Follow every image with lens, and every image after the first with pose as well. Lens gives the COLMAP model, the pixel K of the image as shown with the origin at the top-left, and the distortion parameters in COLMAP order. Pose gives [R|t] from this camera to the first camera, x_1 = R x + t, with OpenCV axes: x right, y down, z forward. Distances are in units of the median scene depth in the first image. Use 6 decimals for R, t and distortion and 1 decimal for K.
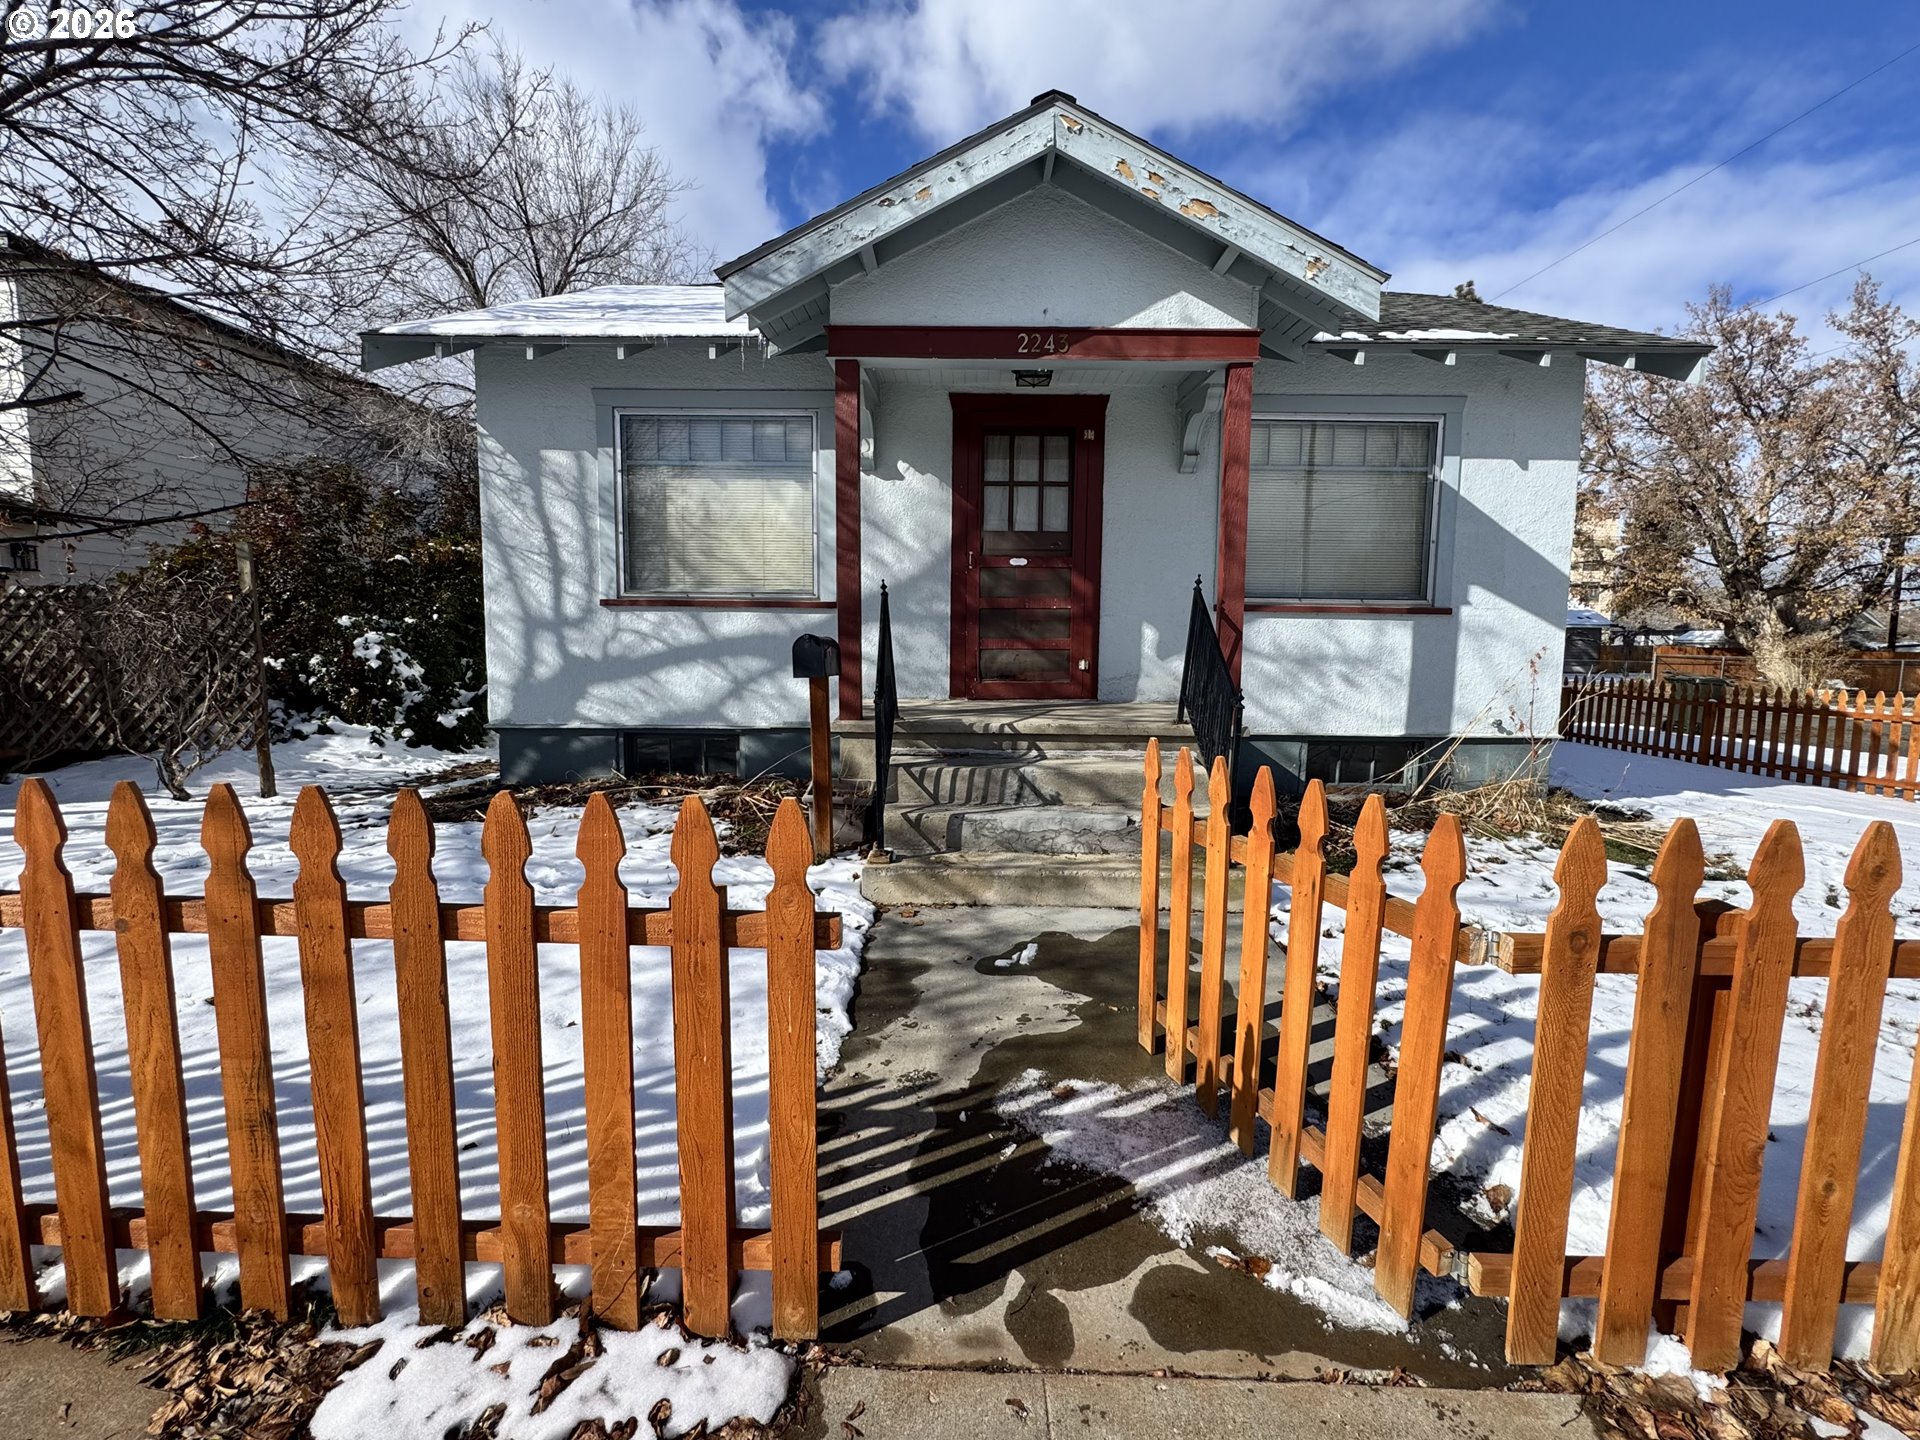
lens RADIAL K [[787.4, 0, 961.0], [0, 787.4, 720.6], [0, 0, 1]] dist [-0.003542, -0.000266]
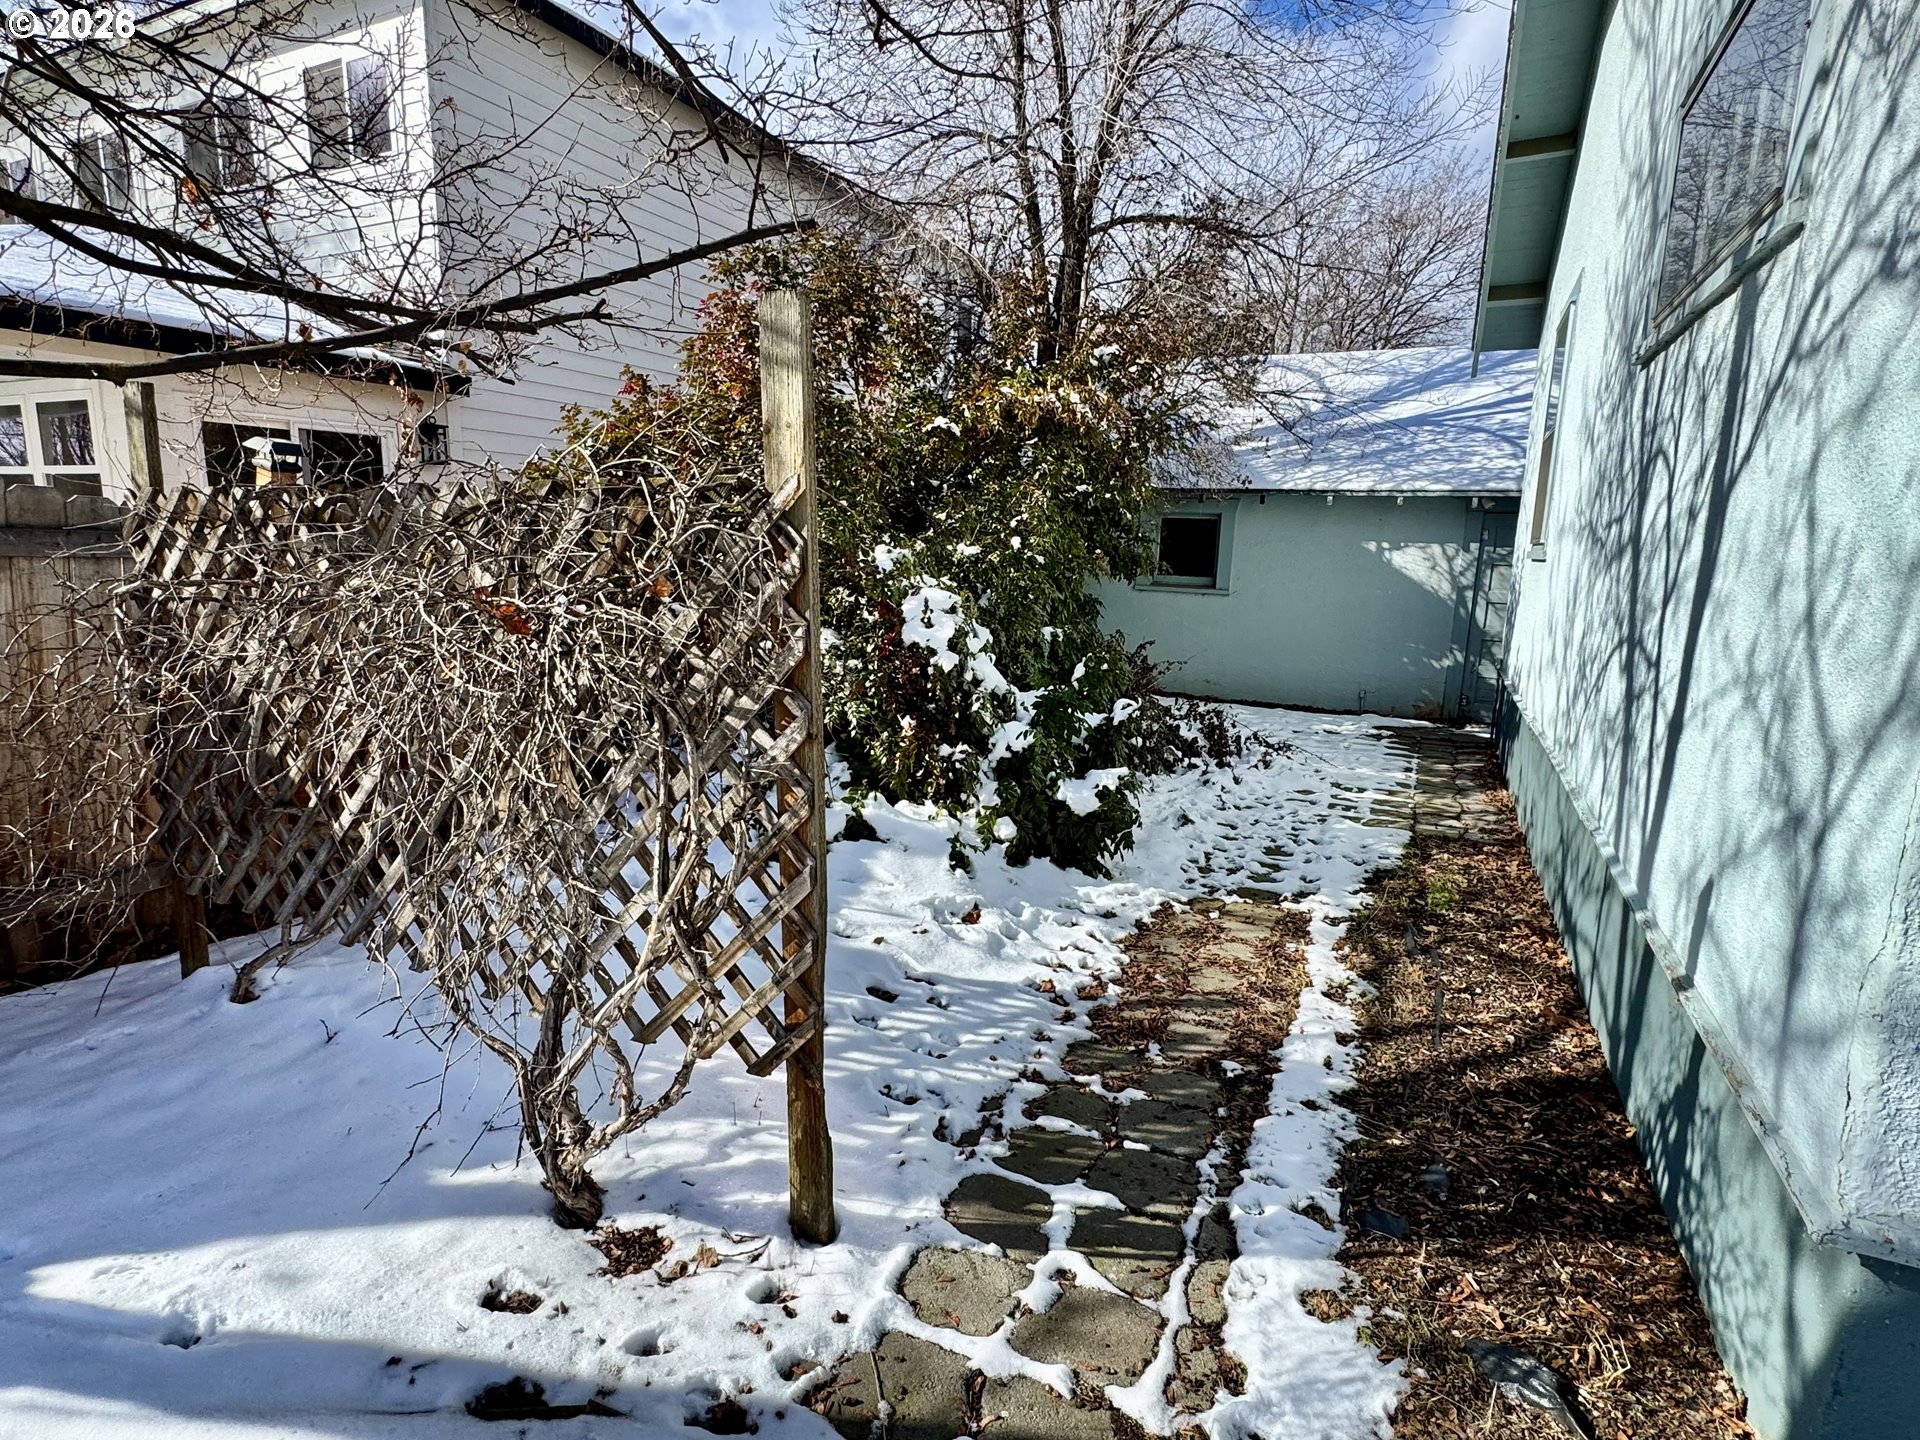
lens RADIAL K [[932.4, 0, 960.8], [0, 932.4, 716.5], [0, 0, 1]] dist [0.003194, 0.000326]
pose [[0.907087, 0.088828, -0.411464, -0.541499], [-0.054041, 0.993967, 0.095446, -0.094160], [0.417459, -0.064342, 0.906415, 0.555292]]
